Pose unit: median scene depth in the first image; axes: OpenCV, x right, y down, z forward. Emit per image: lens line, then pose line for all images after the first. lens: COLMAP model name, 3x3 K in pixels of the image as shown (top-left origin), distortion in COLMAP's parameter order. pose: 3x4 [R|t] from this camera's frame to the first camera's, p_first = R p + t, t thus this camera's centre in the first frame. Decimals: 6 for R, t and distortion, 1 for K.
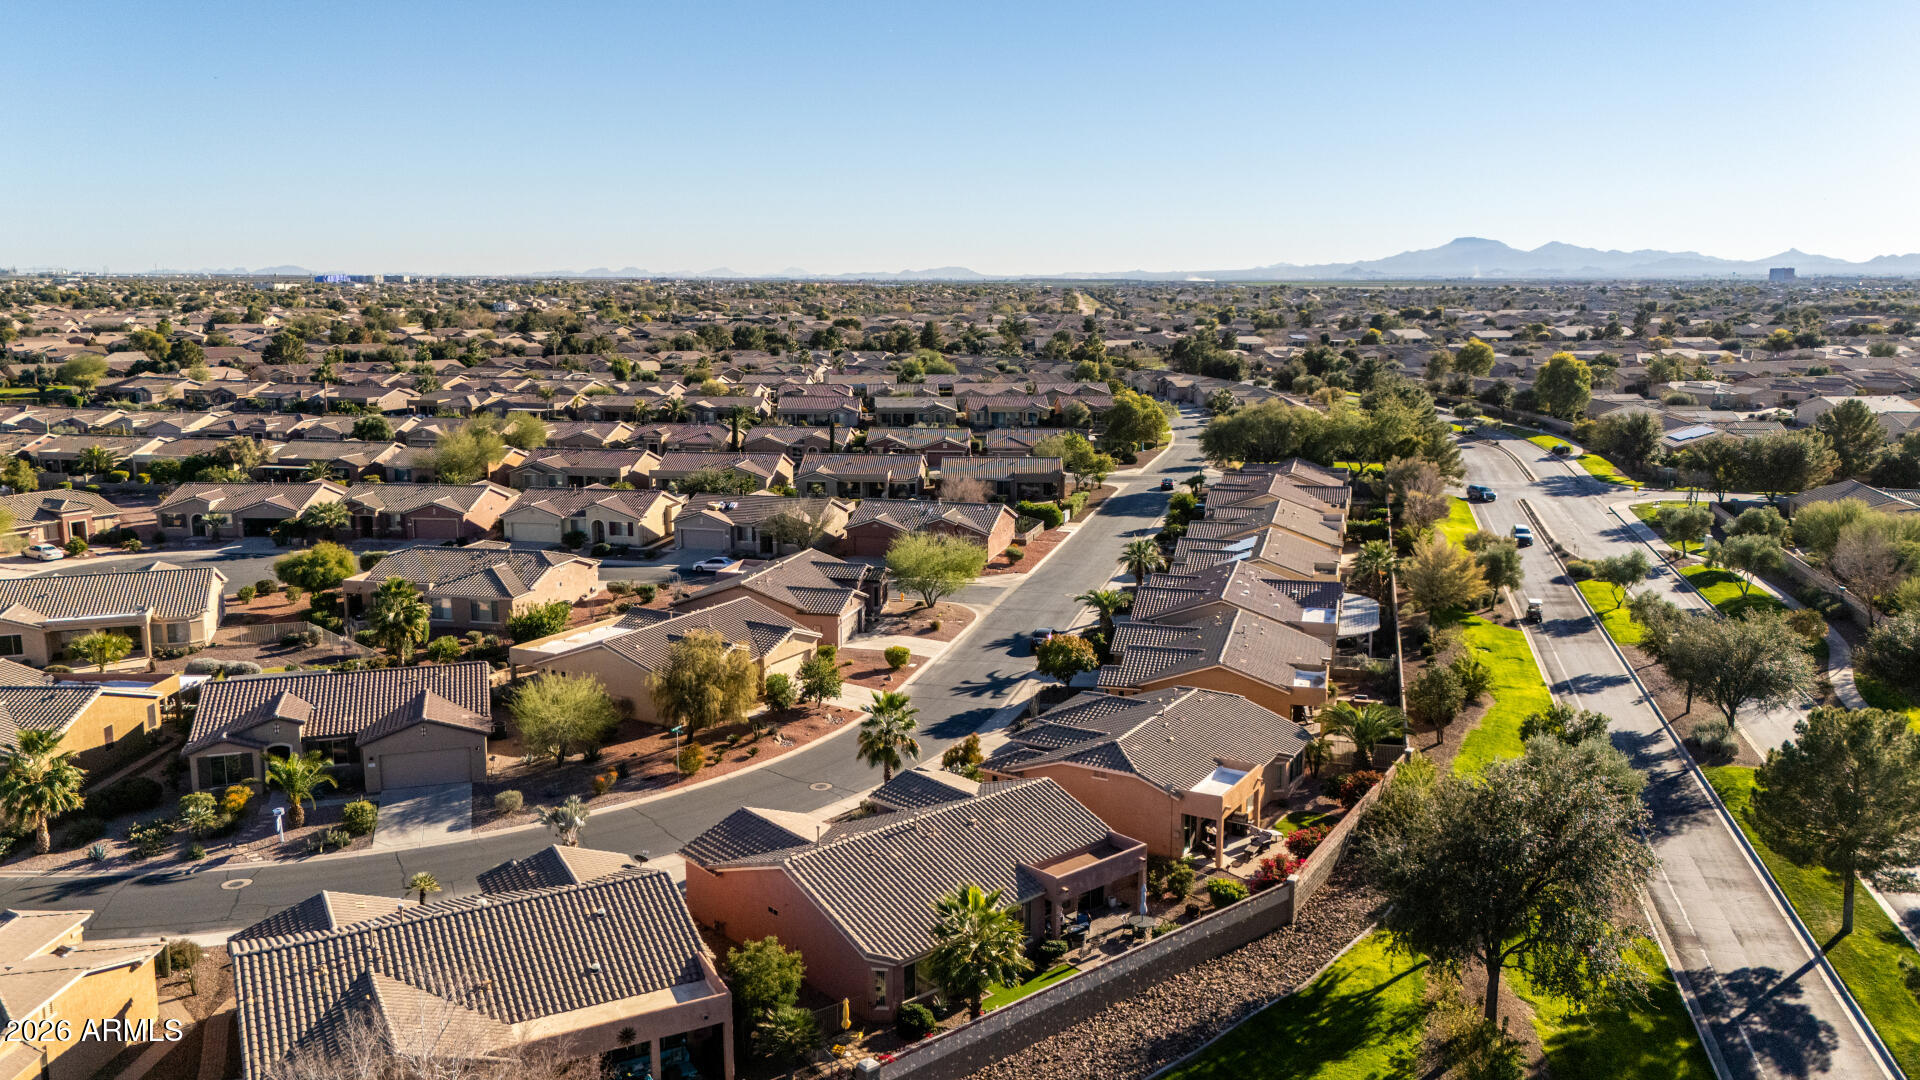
lens RADIAL K [[1427.3, 0, 960.0], [0, 1427.3, 540.0], [0, 0, 1]] dist [0.080448, -0.097196]
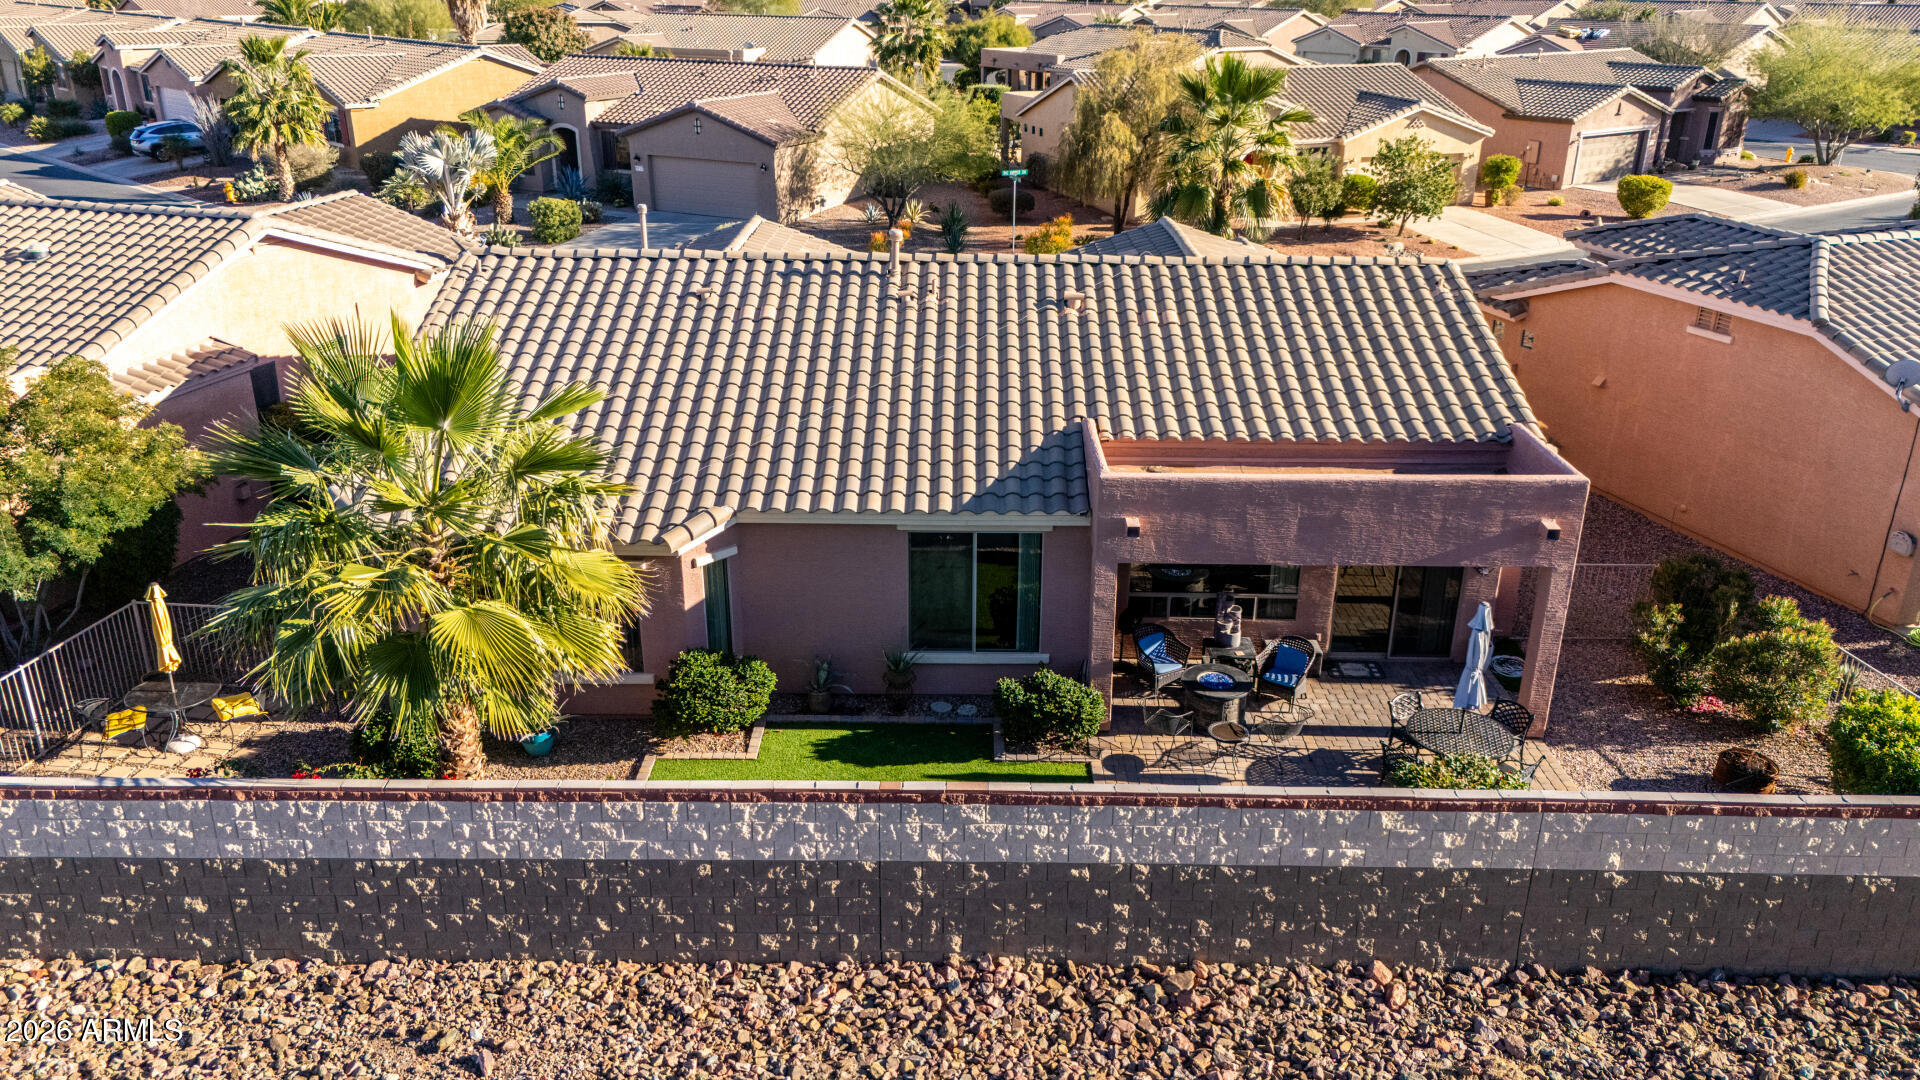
lens RADIAL K [[1427.3, 0, 960.0], [0, 1427.3, 540.0], [0, 0, 1]] dist [0.080448, -0.097196]
pose [[0.739889, 0.258105, -0.621246, 0.220792], [-0.113873, 0.958196, 0.262476, 0.177475], [0.663022, -0.123460, 0.738349, 0.767563]]
